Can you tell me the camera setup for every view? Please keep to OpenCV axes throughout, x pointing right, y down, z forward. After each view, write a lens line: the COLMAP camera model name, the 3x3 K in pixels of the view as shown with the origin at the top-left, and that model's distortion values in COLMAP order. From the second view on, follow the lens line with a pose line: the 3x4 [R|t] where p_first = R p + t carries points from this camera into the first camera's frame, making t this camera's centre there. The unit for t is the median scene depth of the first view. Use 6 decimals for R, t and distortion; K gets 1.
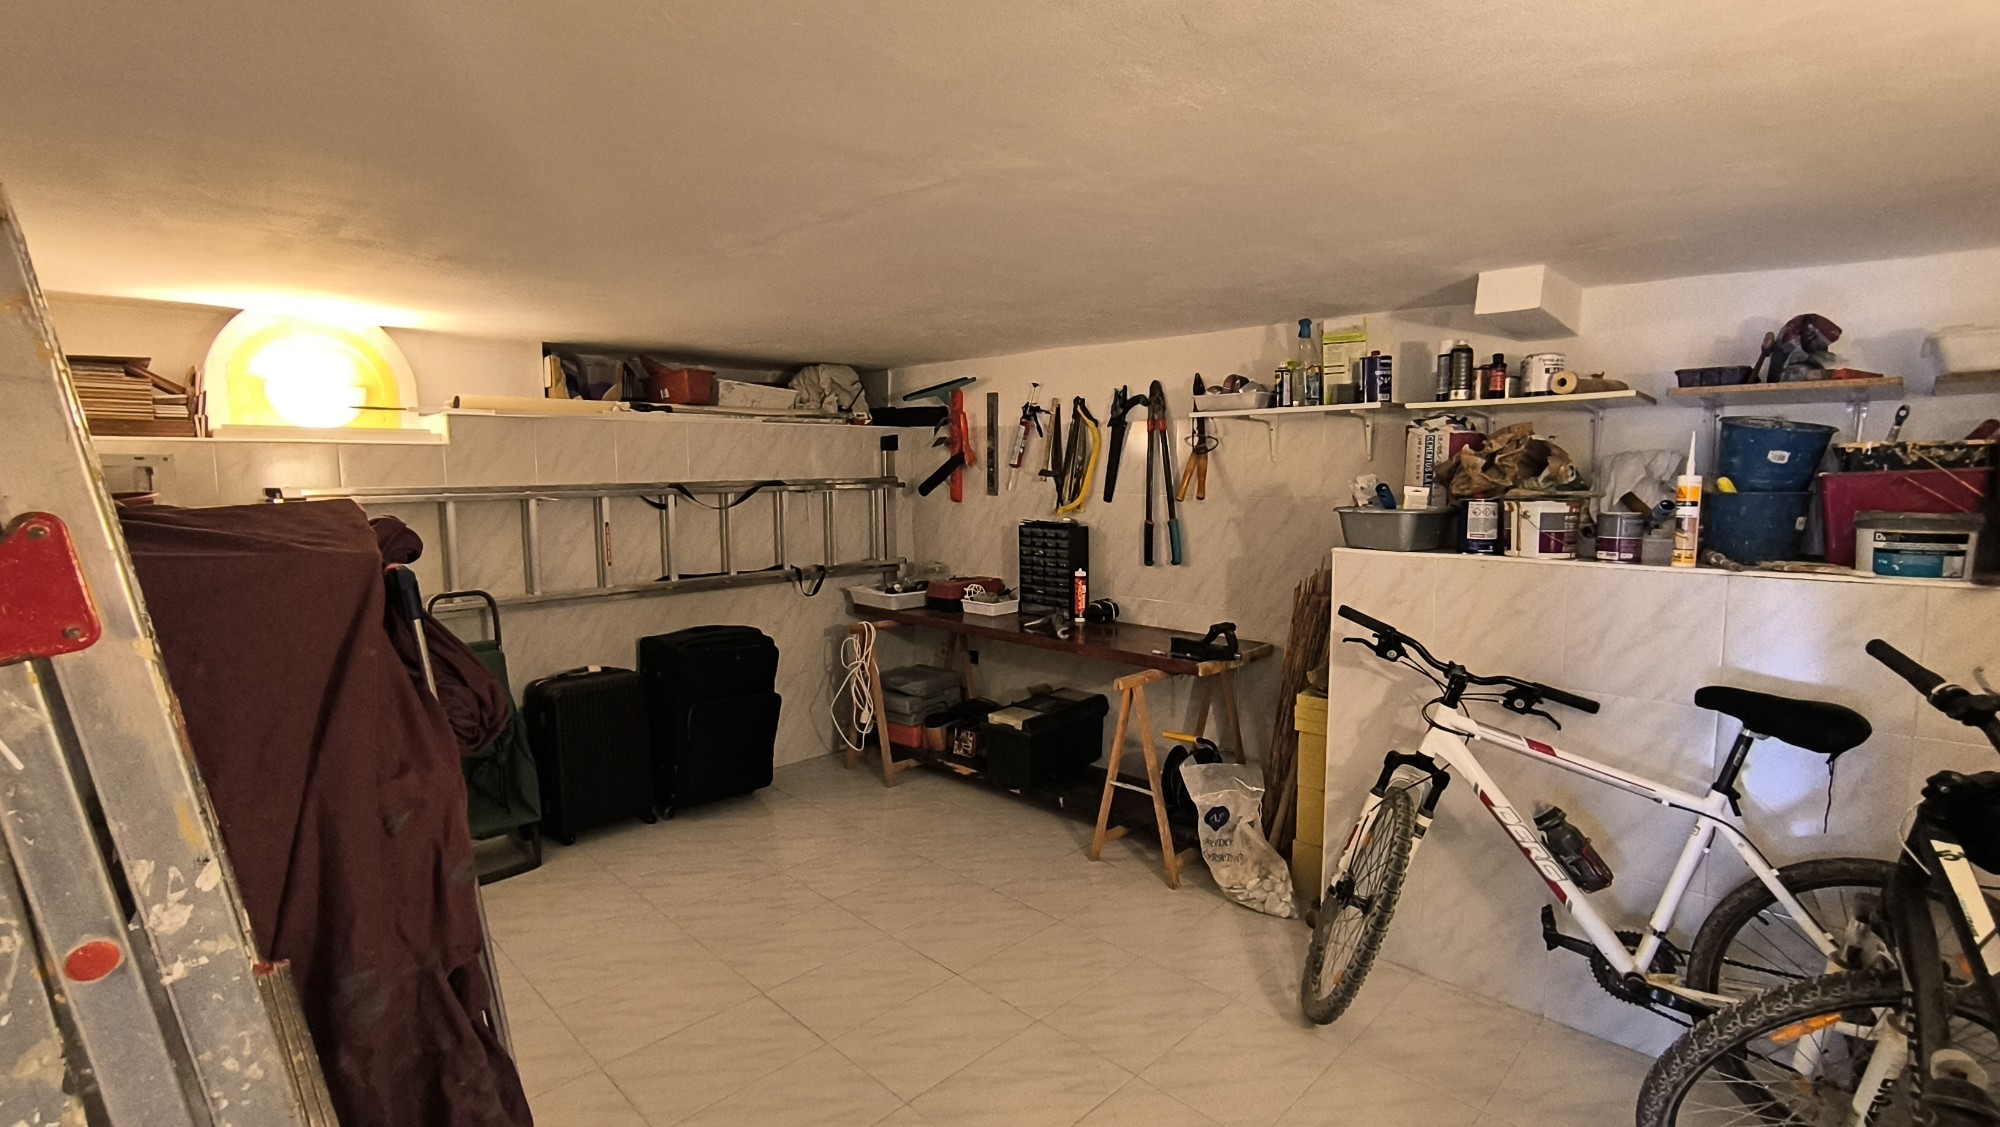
lens RADIAL K [[922.8, 0, 996.5], [0, 922.8, 563.3], [0, 0, 1]] dist [-0.037320, 0.019525]
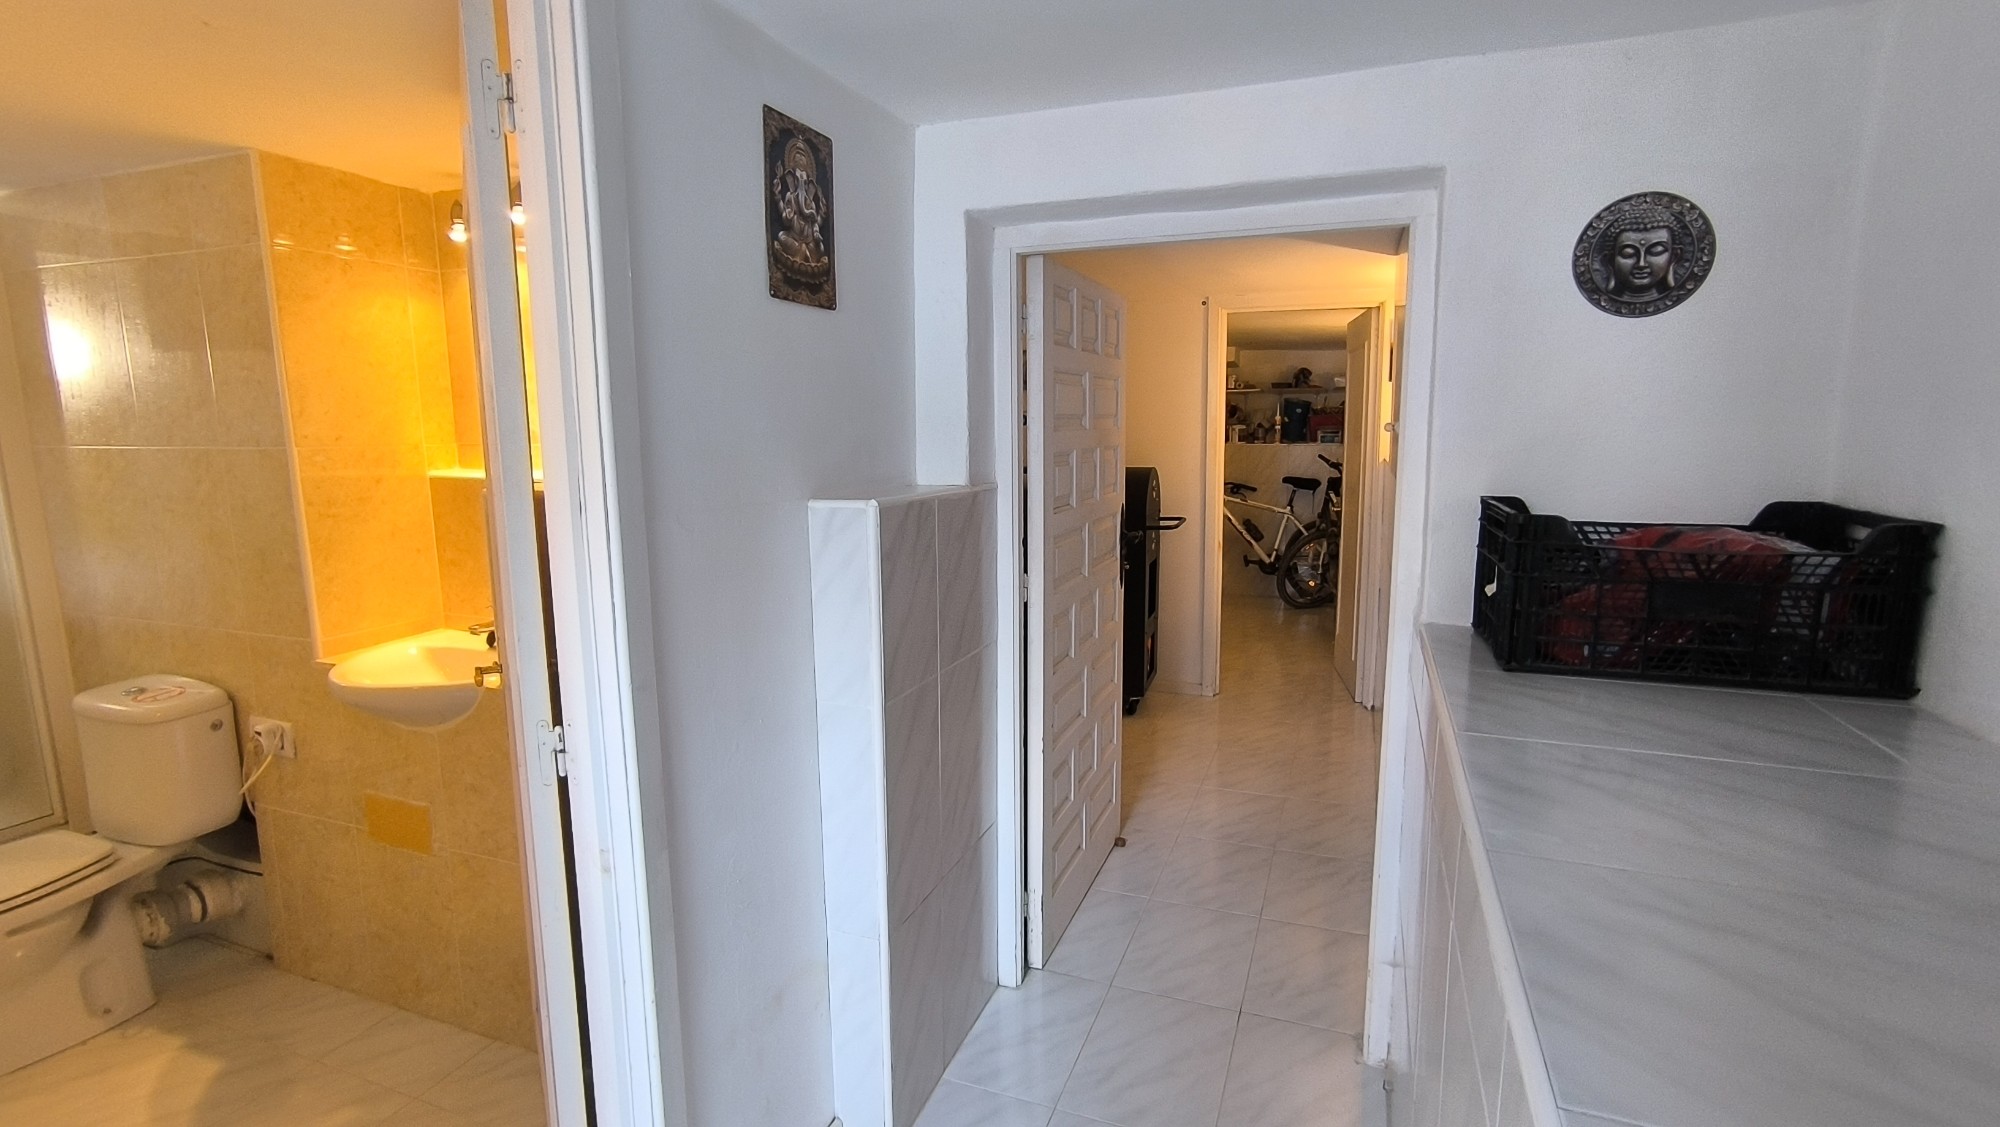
lens RADIAL K [[922.8, 0, 999.3], [0, 922.8, 564.0], [0, 0, 1]] dist [-0.037320, 0.019525]
pose [[0.918491, -0.066208, 0.389860, -1.524741], [0.050704, 0.997464, 0.049939, 0.223514], [-0.392178, -0.026101, 0.919519, -1.713361]]
